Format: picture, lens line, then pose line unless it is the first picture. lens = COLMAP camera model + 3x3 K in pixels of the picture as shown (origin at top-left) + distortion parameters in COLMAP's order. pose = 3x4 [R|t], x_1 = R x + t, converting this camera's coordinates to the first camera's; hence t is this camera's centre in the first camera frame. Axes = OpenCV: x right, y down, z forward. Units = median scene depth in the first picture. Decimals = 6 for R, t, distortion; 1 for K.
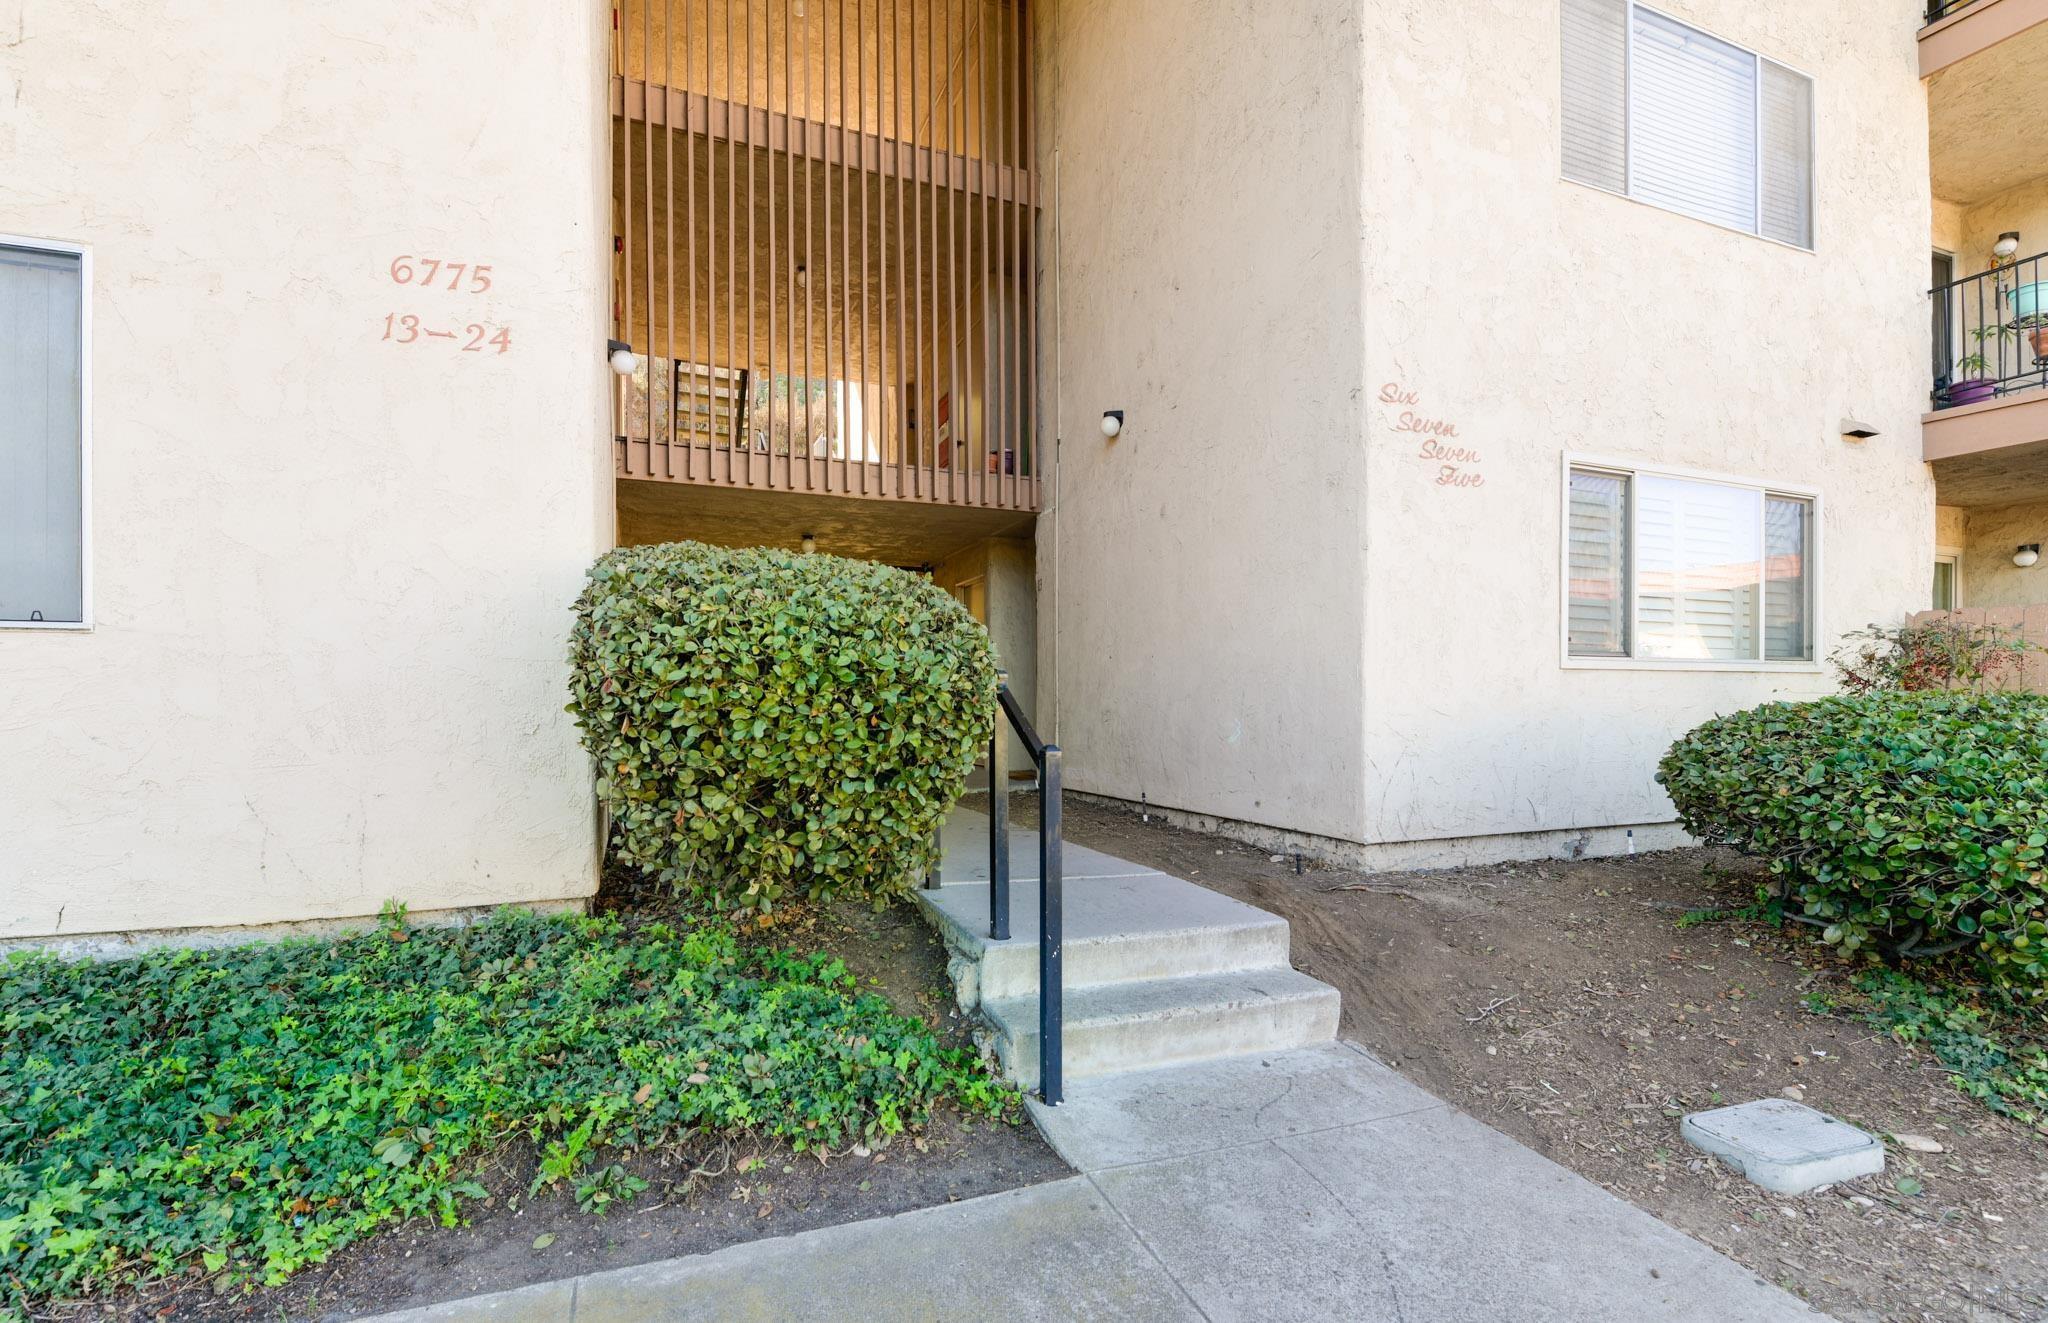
lens RADIAL K [[943.8, 0, 1040.5], [0, 943.8, 716.3], [0, 0, 1]] dist [0.000755, -0.000377]
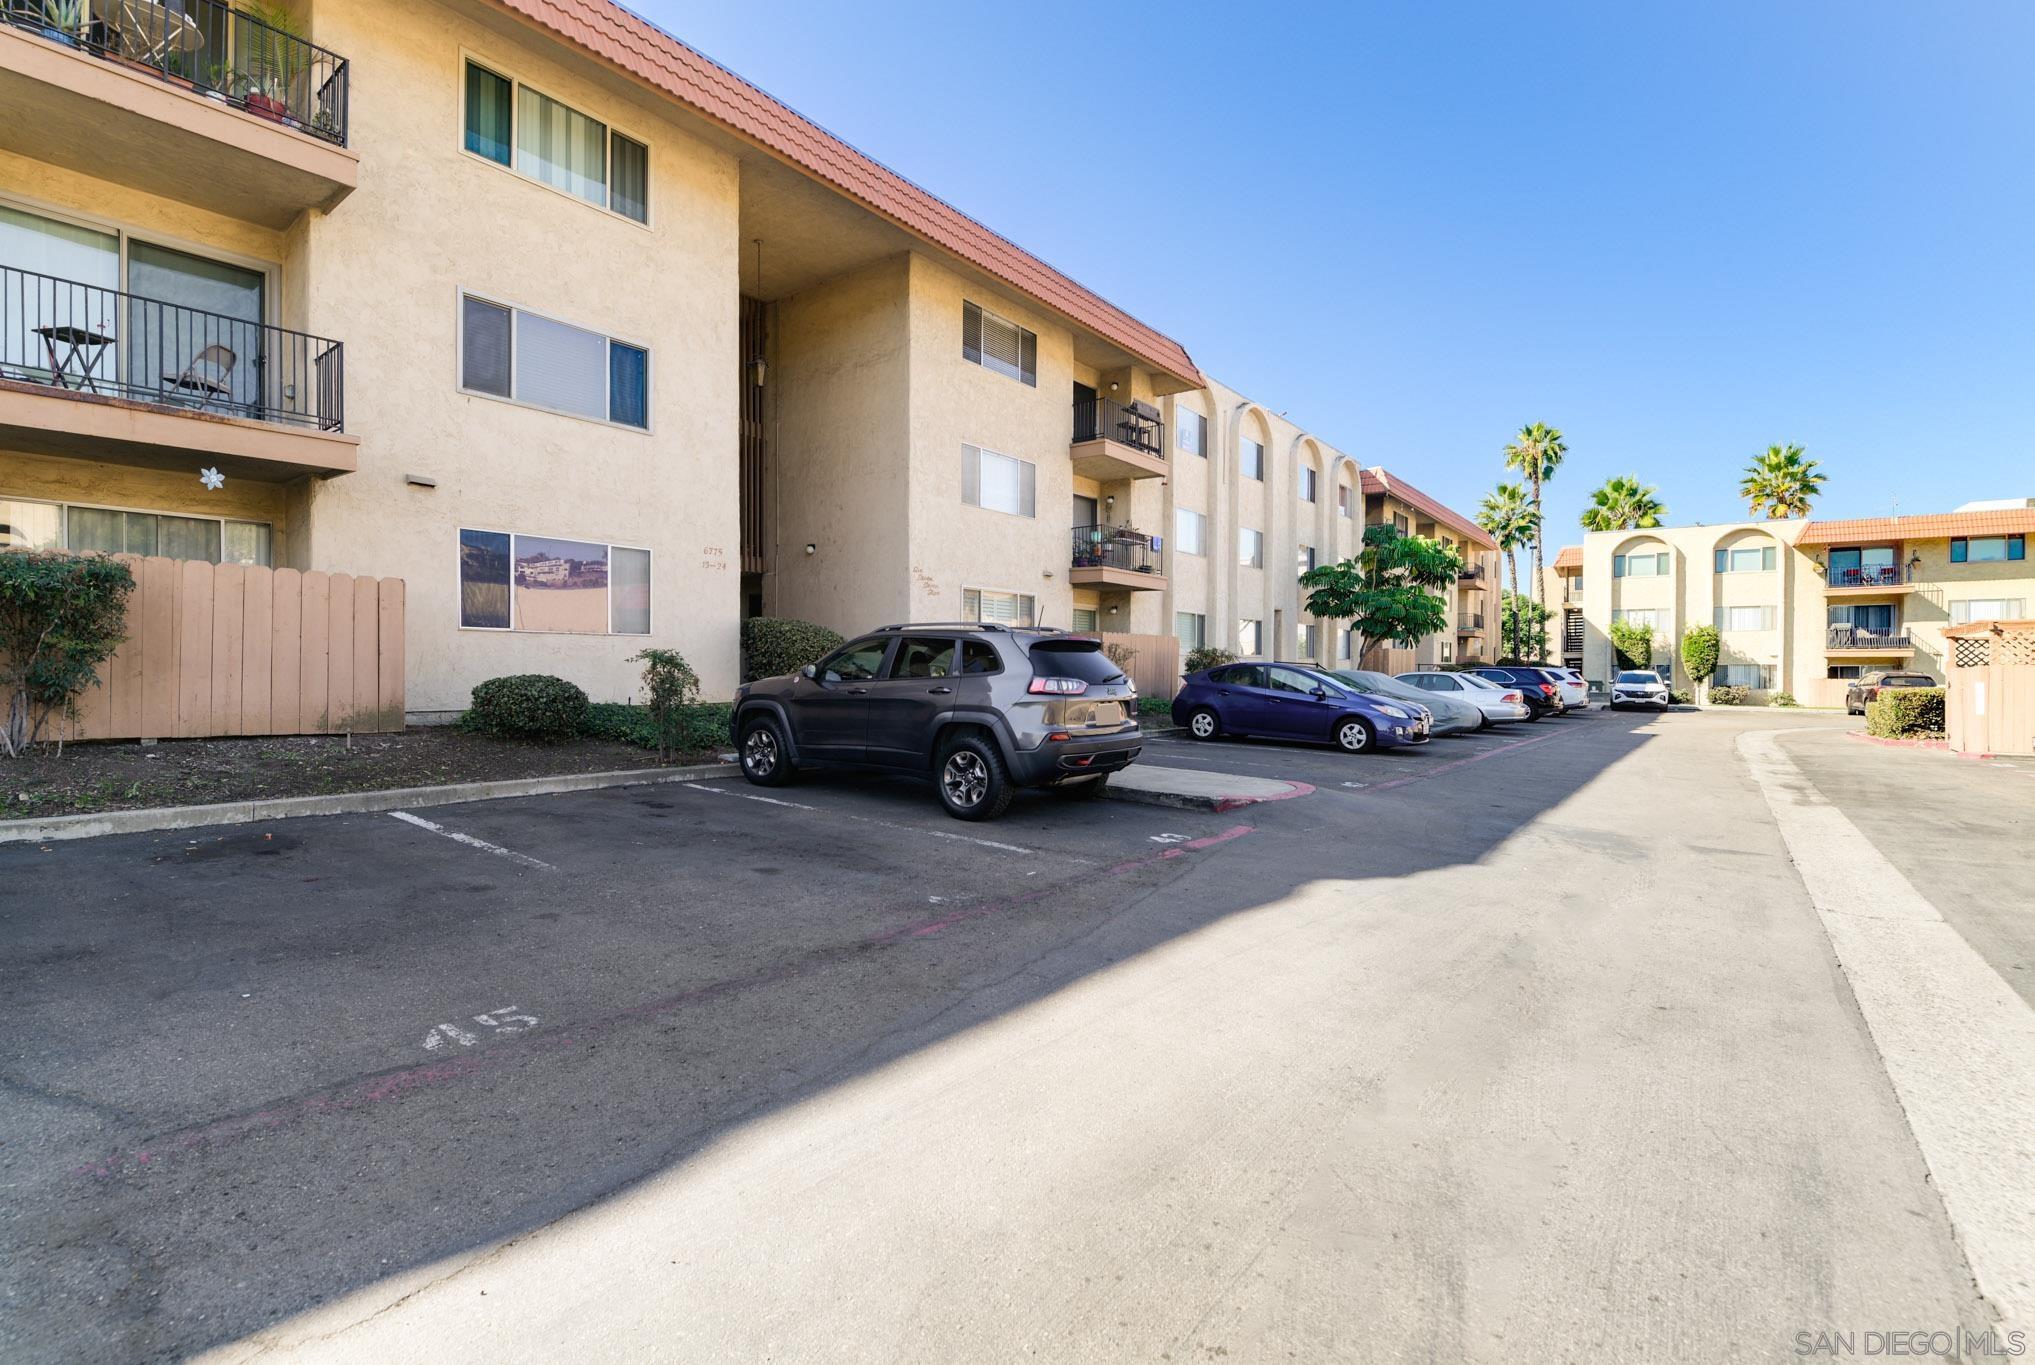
lens RADIAL K [[916.3, 0, 1017.4], [0, 916.3, 675.5], [0, 0, 1]] dist [-0.005408, -0.001511]
pose [[0.870508, 0.005194, 0.492126, -0.824886], [-0.005806, 0.999983, -0.000285, 0.044552], [-0.492120, -0.002609, 0.870524, -1.819501]]
